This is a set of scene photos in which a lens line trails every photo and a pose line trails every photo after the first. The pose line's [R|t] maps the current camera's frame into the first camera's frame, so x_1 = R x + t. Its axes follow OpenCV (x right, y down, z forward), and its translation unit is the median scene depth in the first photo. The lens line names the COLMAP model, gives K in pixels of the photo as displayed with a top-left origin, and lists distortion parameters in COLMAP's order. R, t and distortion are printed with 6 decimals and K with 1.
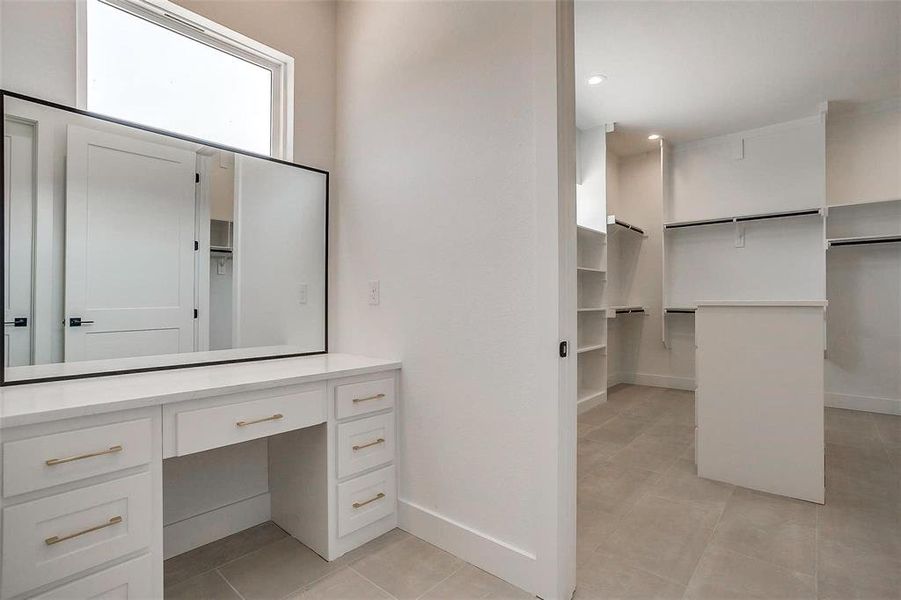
lens RADIAL K [[423.4, 0, 450.5], [0, 423.4, 300.0], [0, 0, 1]] dist [-0.054511, 0.027387]
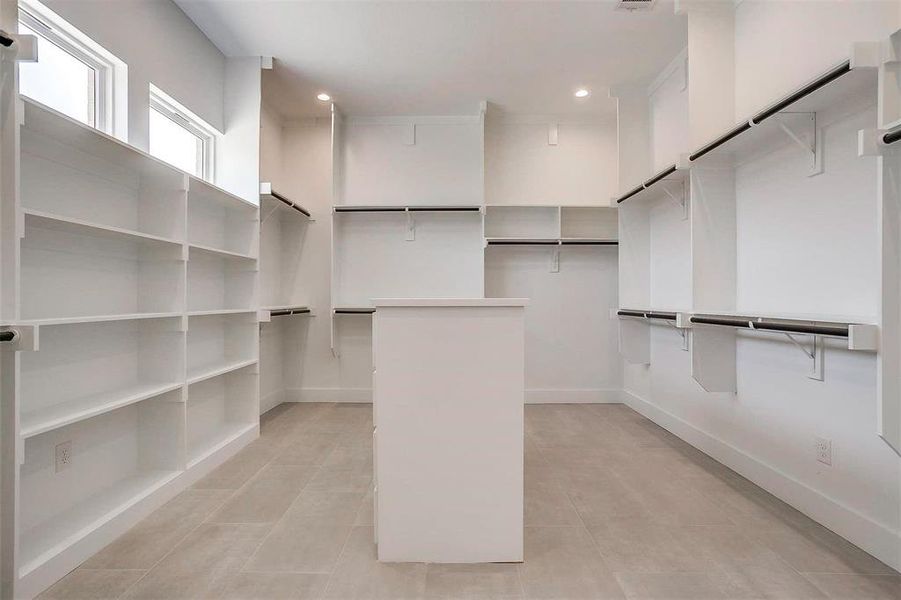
lens RADIAL K [[423.4, 0, 450.5], [0, 423.4, 300.0], [0, 0, 1]] dist [-0.054511, 0.027387]
pose [[0.740275, 0.001215, 0.672303, 0.132193], [-0.002629, 0.999996, 0.001087, 0.002697], [-0.672299, -0.002572, 0.740276, 0.243415]]
